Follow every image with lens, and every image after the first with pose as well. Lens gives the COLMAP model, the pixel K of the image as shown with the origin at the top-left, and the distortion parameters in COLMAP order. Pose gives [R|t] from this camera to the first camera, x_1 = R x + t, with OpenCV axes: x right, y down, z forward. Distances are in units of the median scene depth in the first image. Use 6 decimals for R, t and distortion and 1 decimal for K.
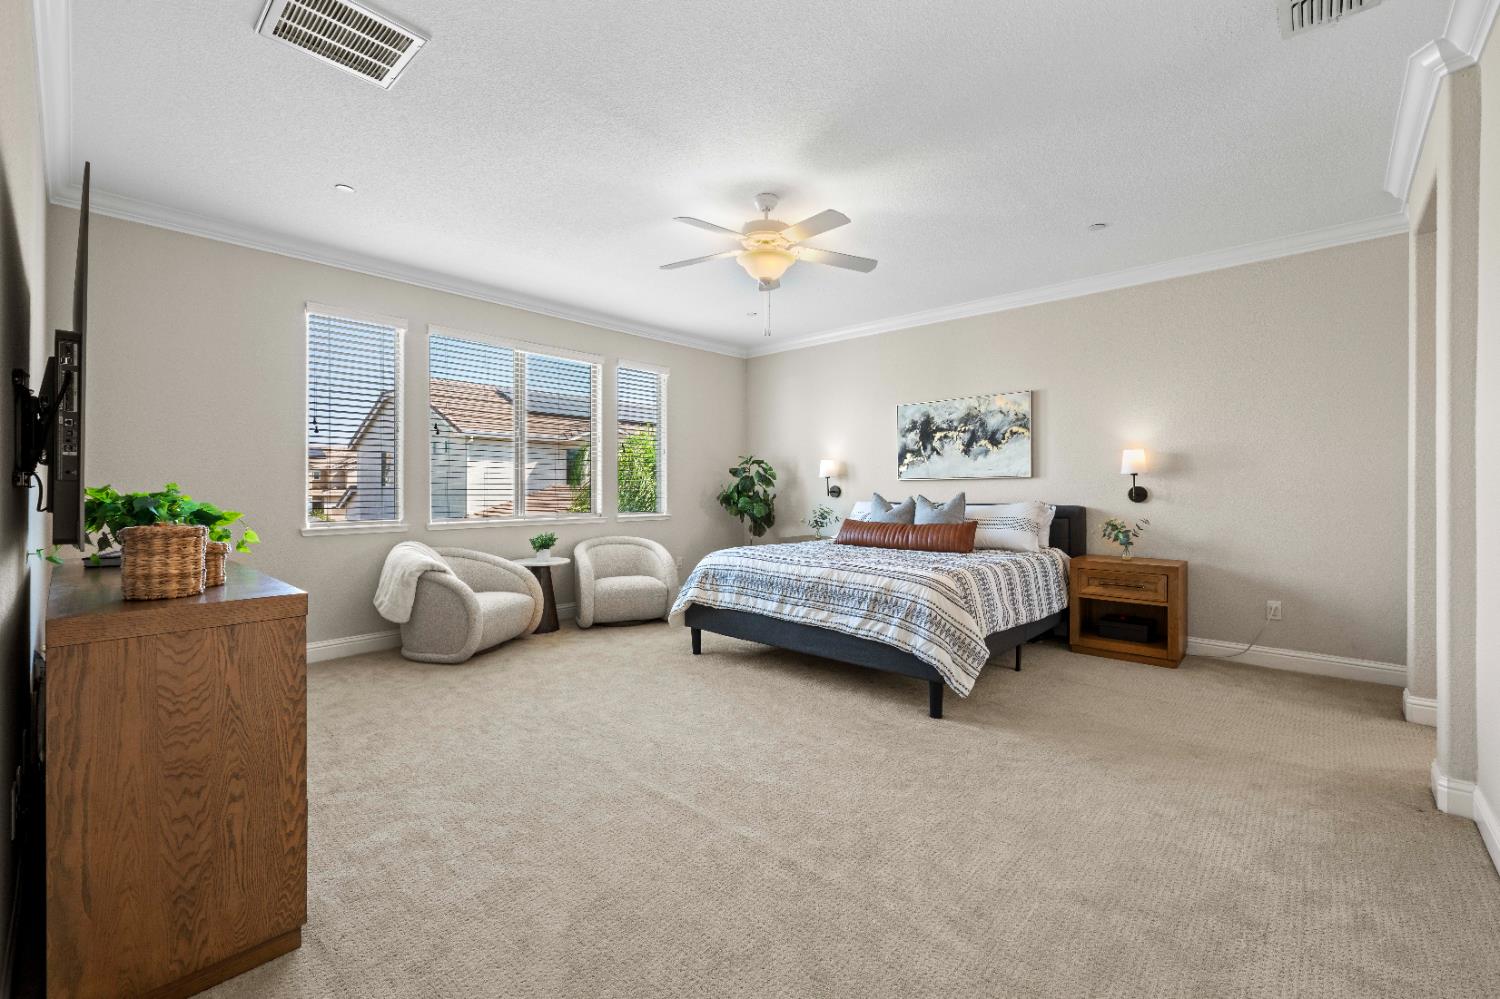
lens RADIAL K [[610.7, 0, 758.5], [0, 610.7, 493.1], [0, 0, 1]] dist [0.000053, -0.000002]
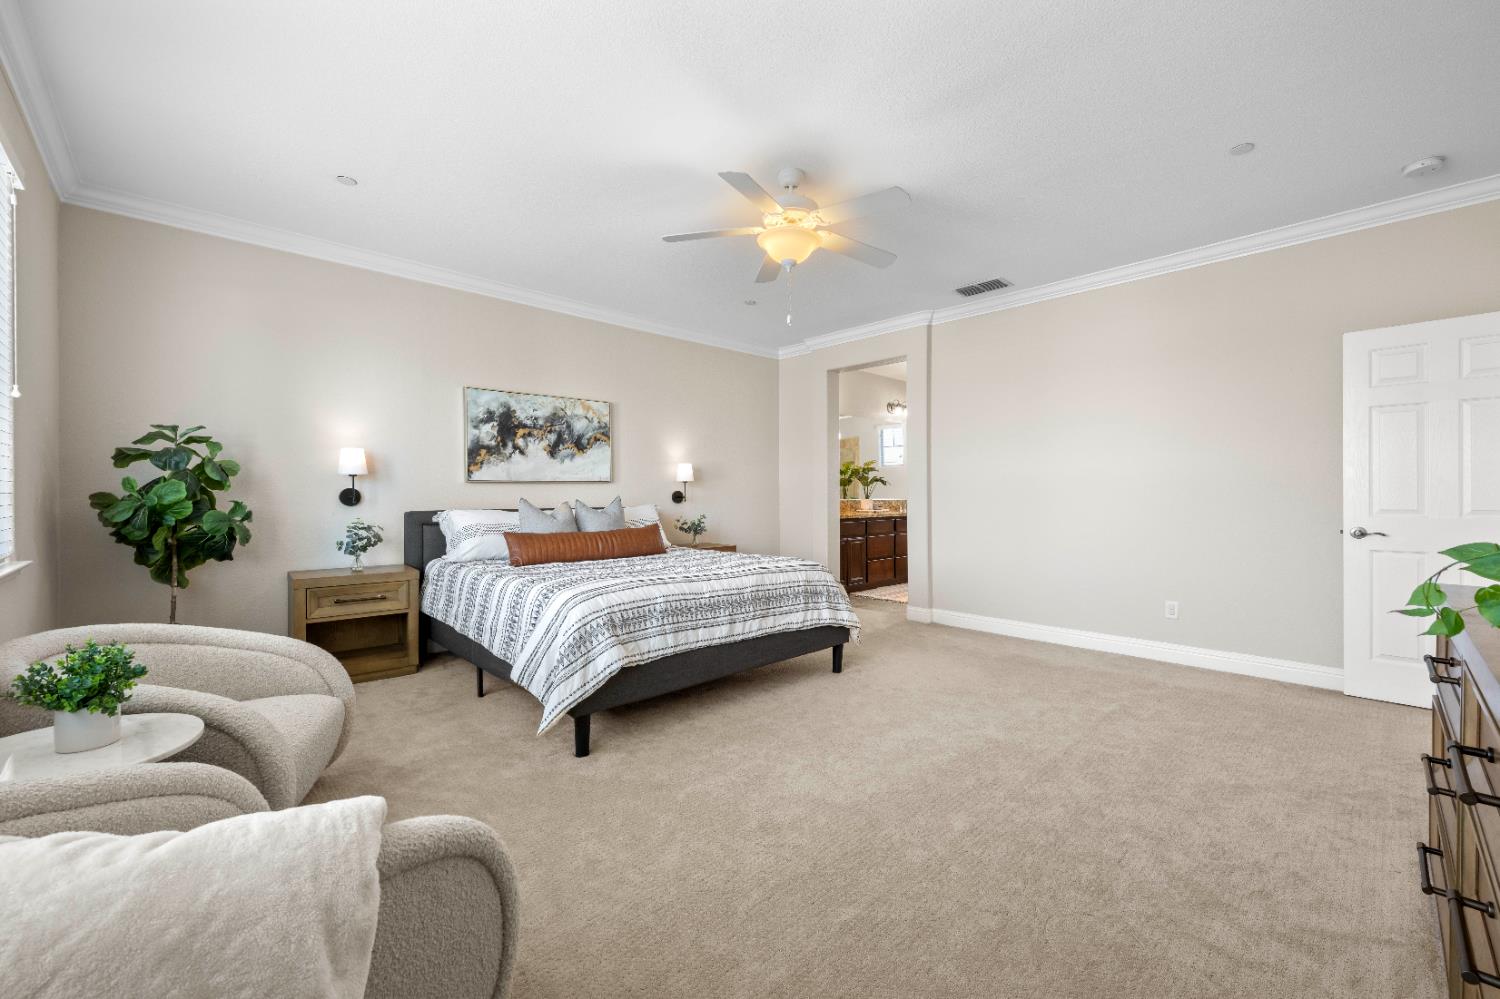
lens RADIAL K [[610.7, 0, 757.5], [0, 610.7, 495.5], [0, 0, 1]] dist [0.000053, -0.000002]
pose [[0.071615, -0.007623, 0.997403, -0.582338], [0.005254, 0.999960, 0.007265, -0.008316], [-0.997419, 0.004720, 0.071652, 0.622946]]
